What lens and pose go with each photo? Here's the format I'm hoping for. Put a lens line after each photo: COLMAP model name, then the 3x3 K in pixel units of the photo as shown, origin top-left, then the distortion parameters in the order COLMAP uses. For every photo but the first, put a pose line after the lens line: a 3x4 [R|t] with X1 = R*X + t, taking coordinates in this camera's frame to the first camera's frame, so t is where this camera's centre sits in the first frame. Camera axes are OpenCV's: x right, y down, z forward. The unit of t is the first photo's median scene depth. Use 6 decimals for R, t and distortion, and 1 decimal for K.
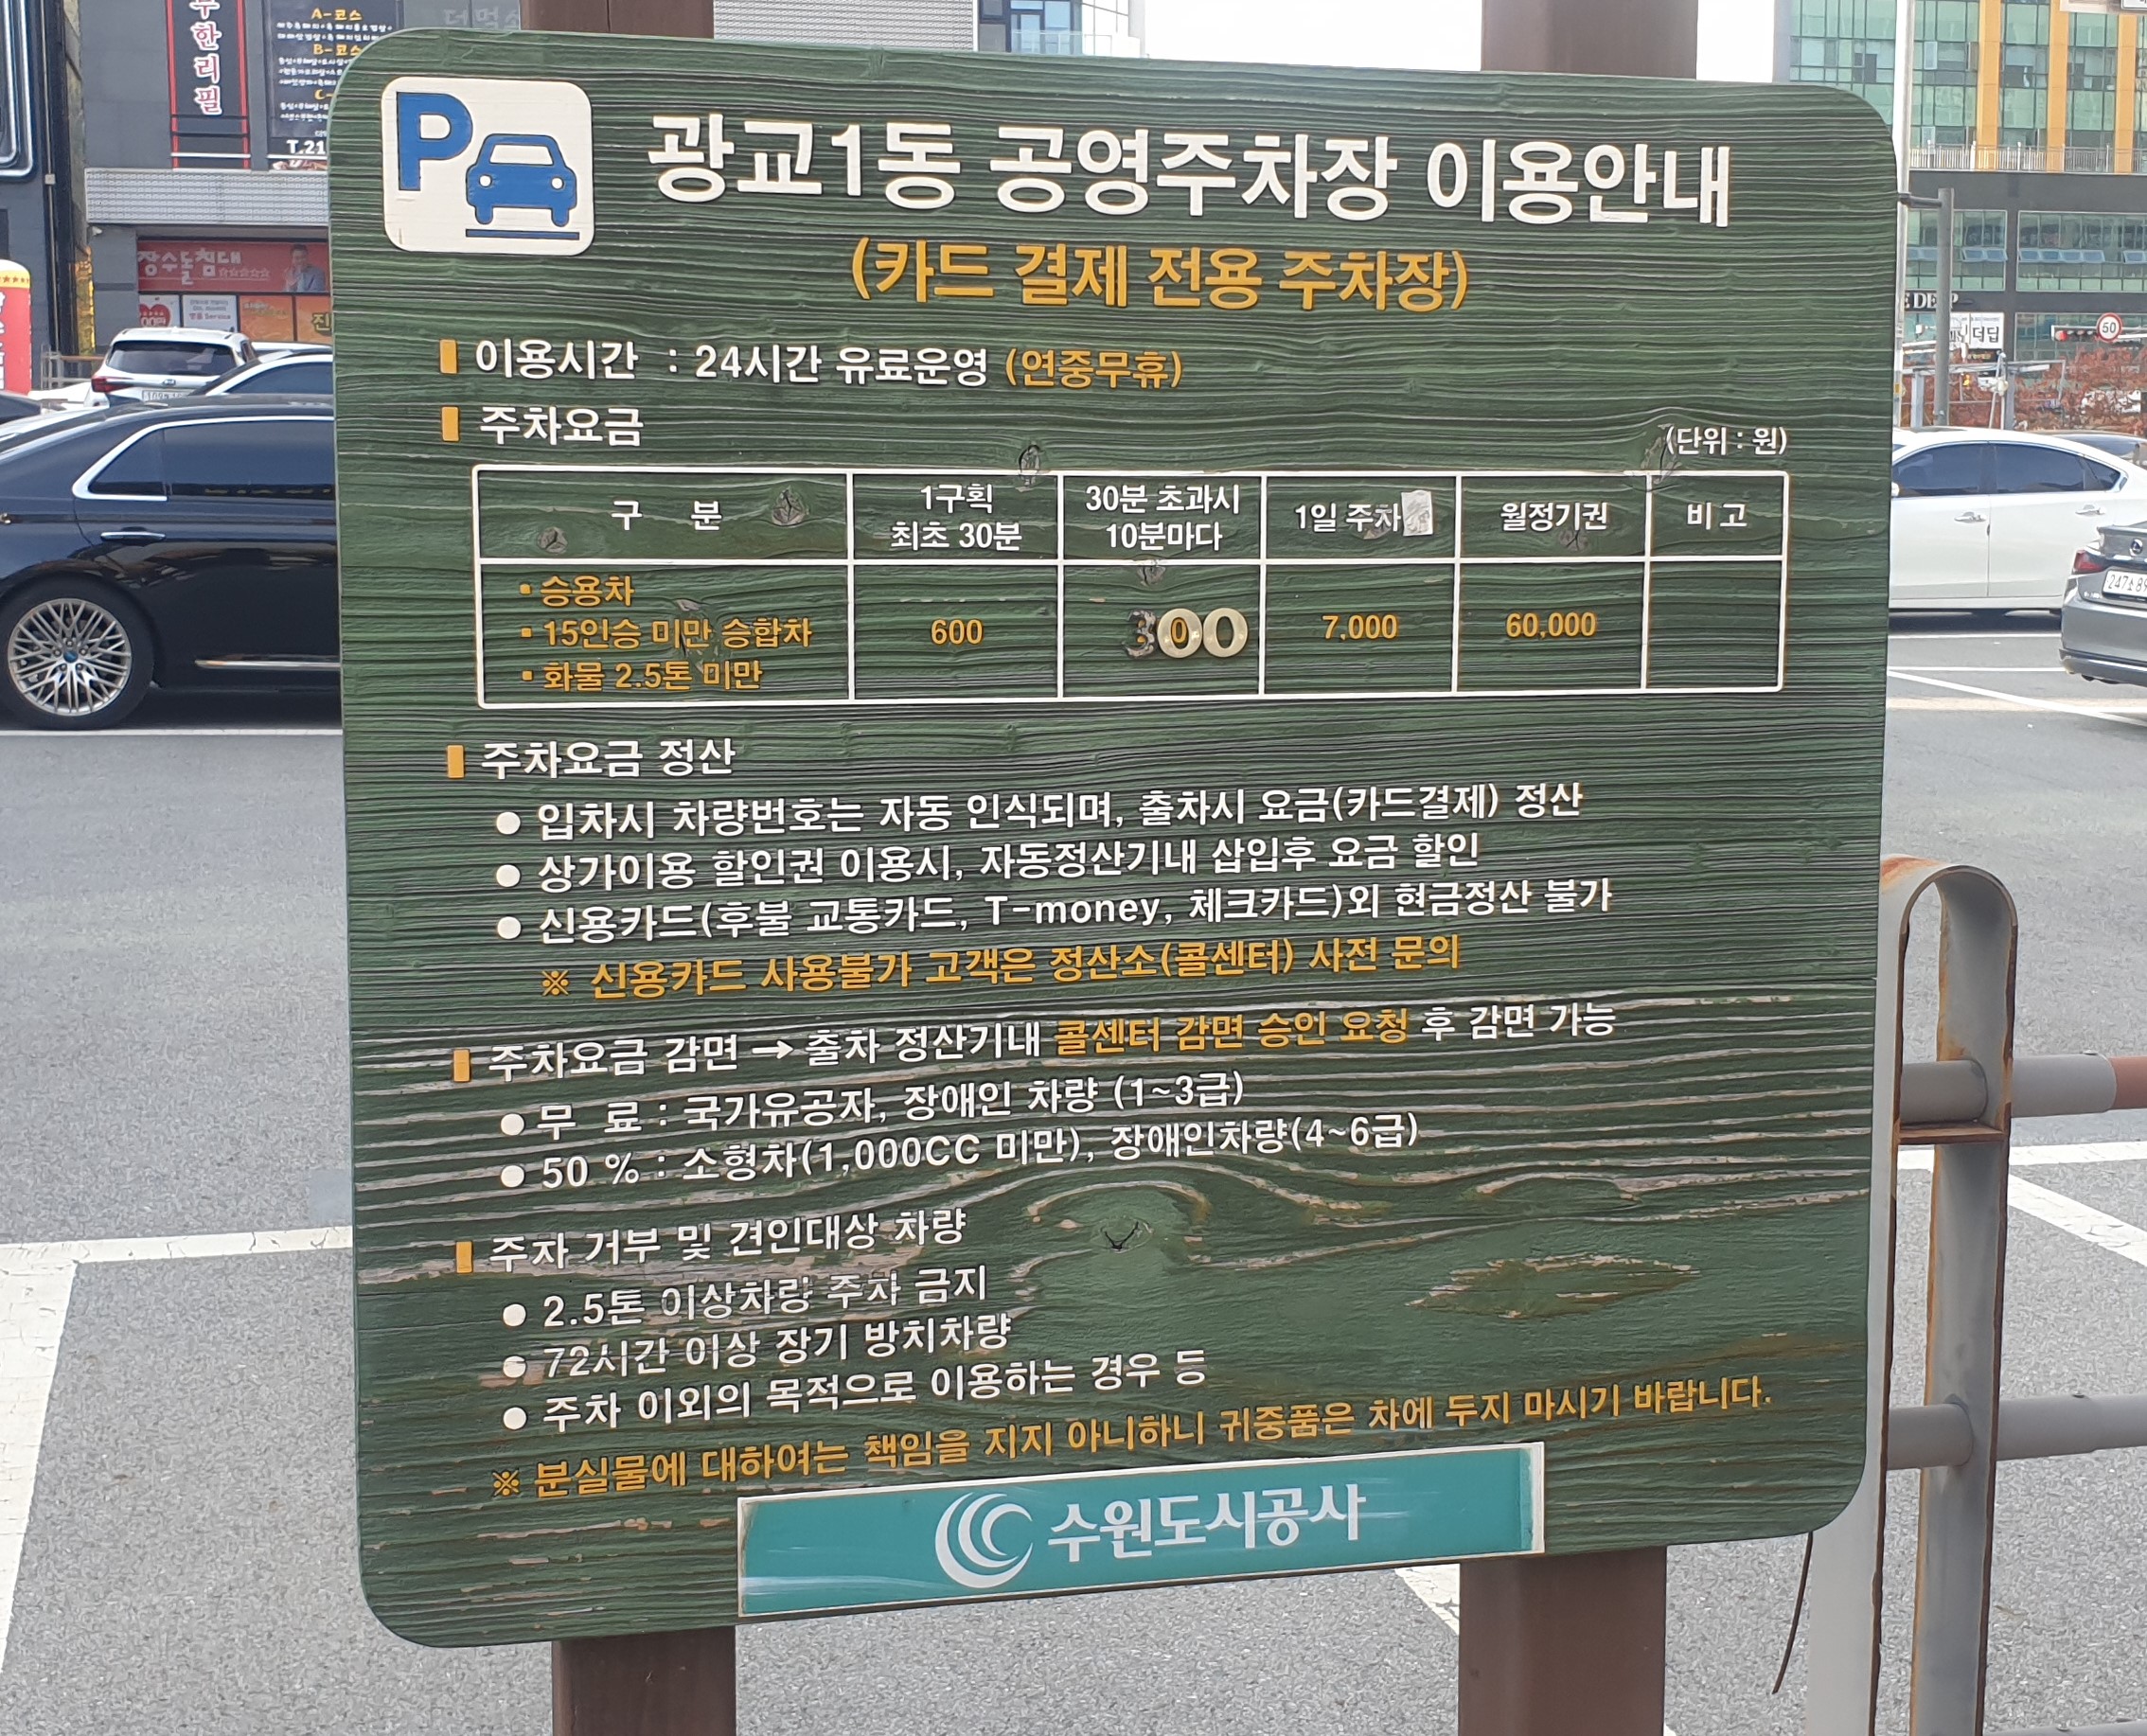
lens RADIAL K [[3070.6, 0, 1072.6], [0, 3070.6, 817.9], [0, 0, 1]] dist [0.004977, -0.017926]
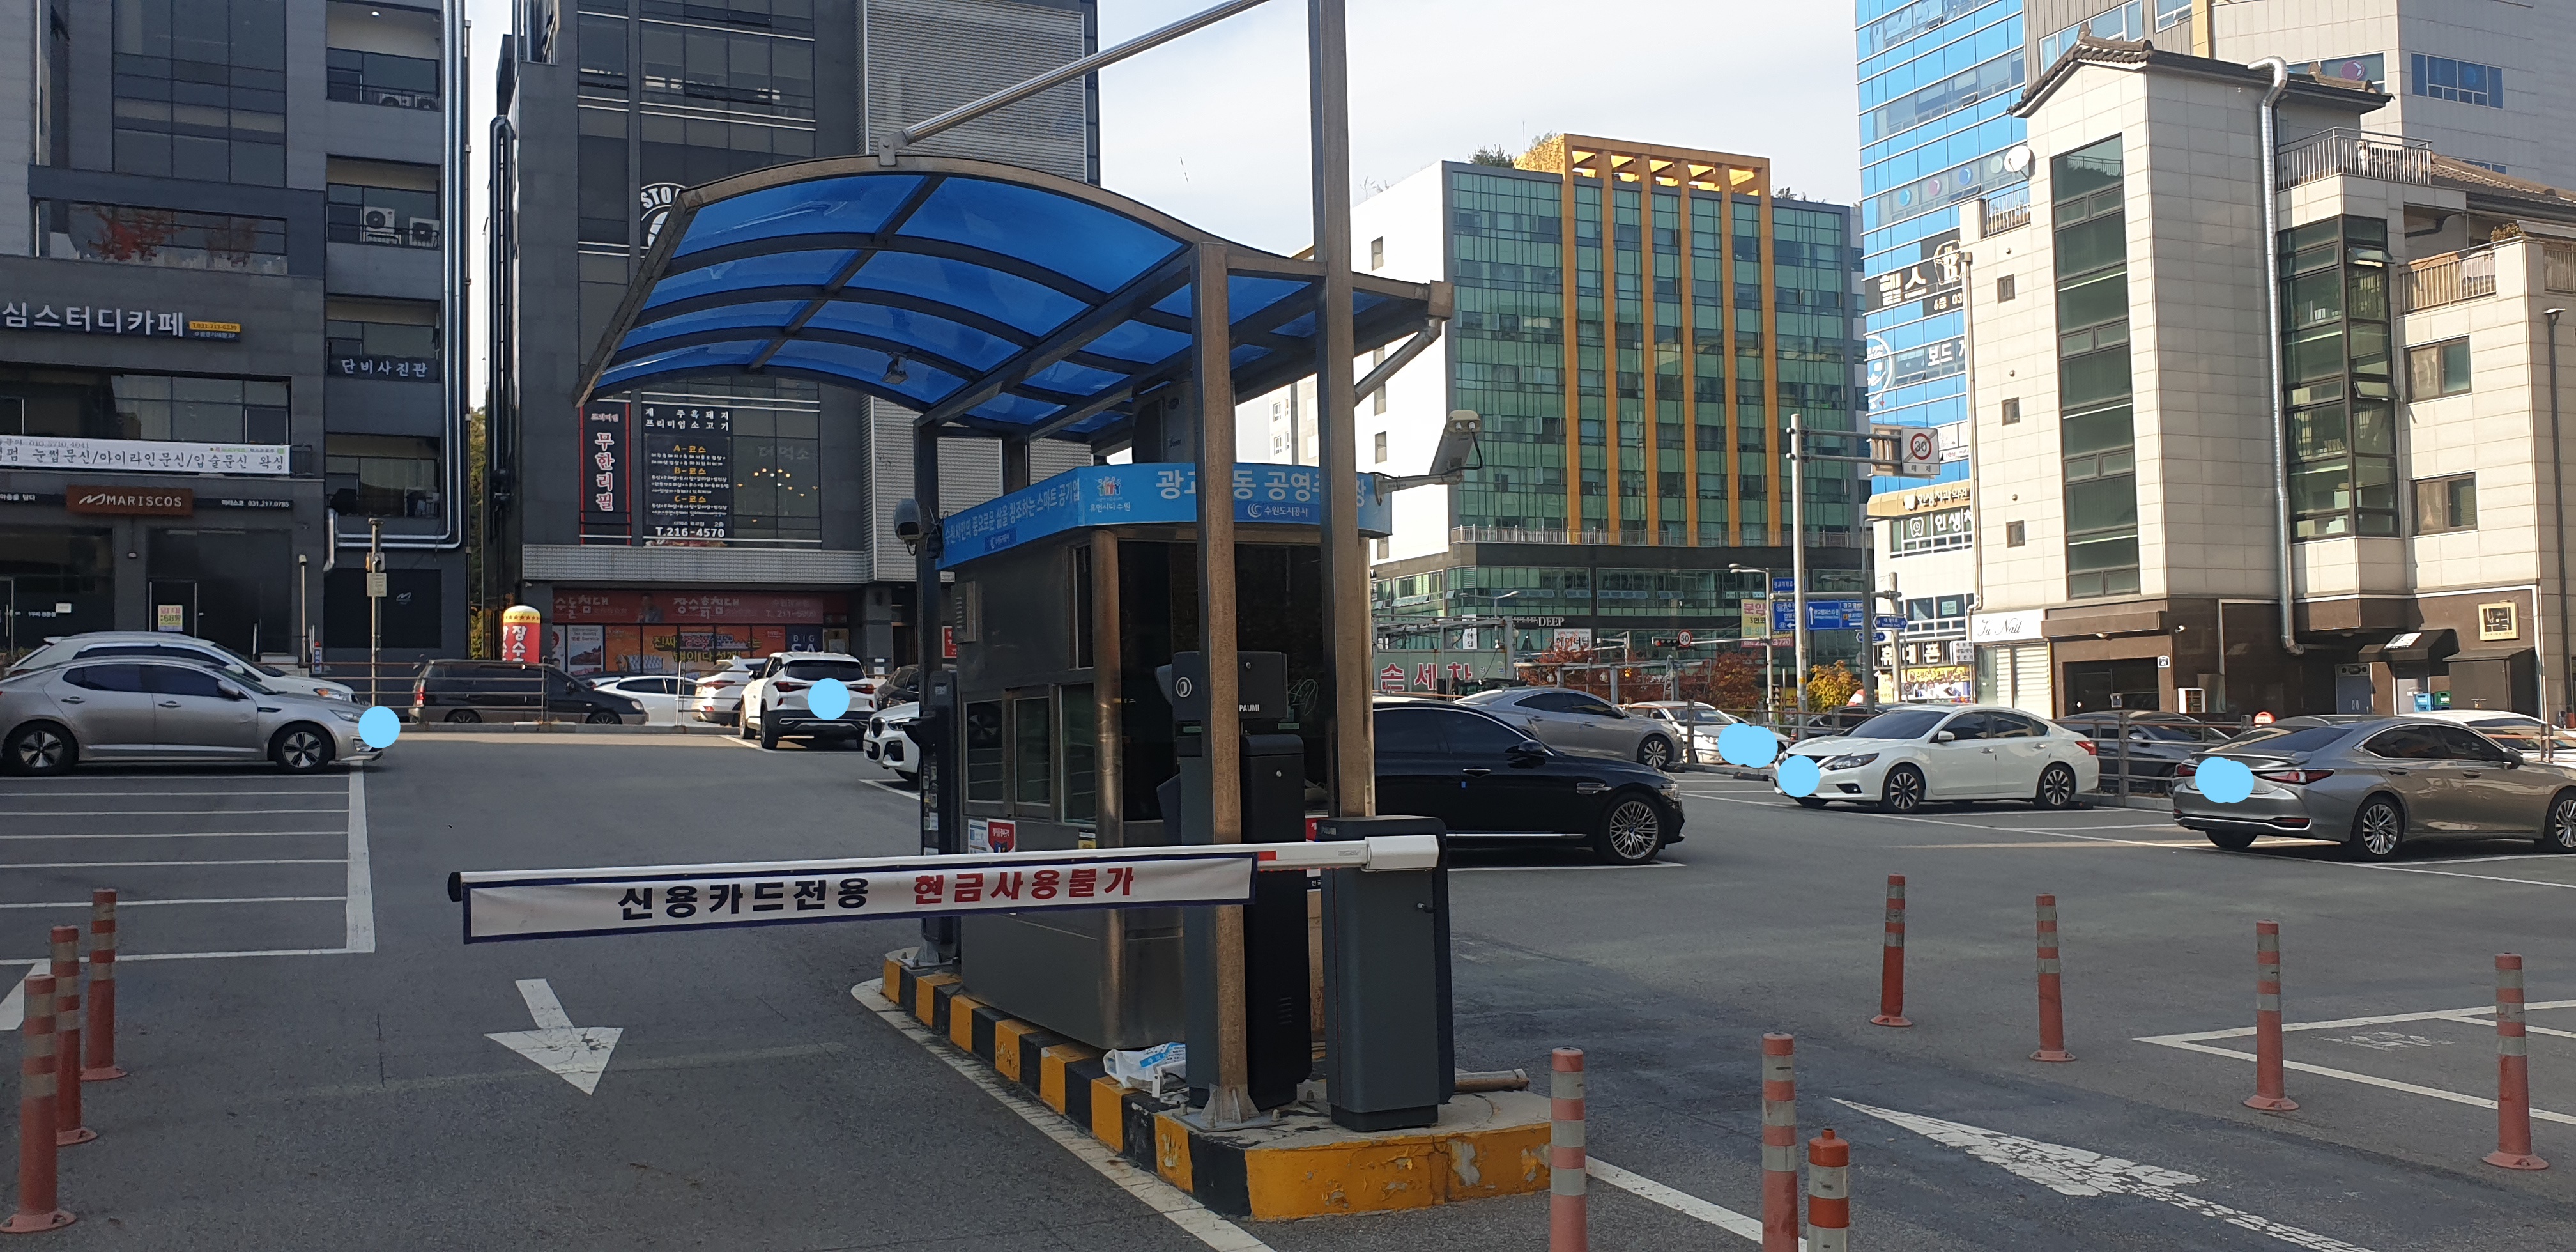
lens RADIAL K [[2042.9, 0, 1282.4], [0, 2042.9, 630.9], [0, 0, 1]] dist [0.067326, -0.077271]
pose [[0.981723, -0.003377, 0.190285, -0.142405], [0.033794, 0.987047, -0.156834, 0.004892], [-0.187291, 0.160398, 0.969121, -0.058834]]
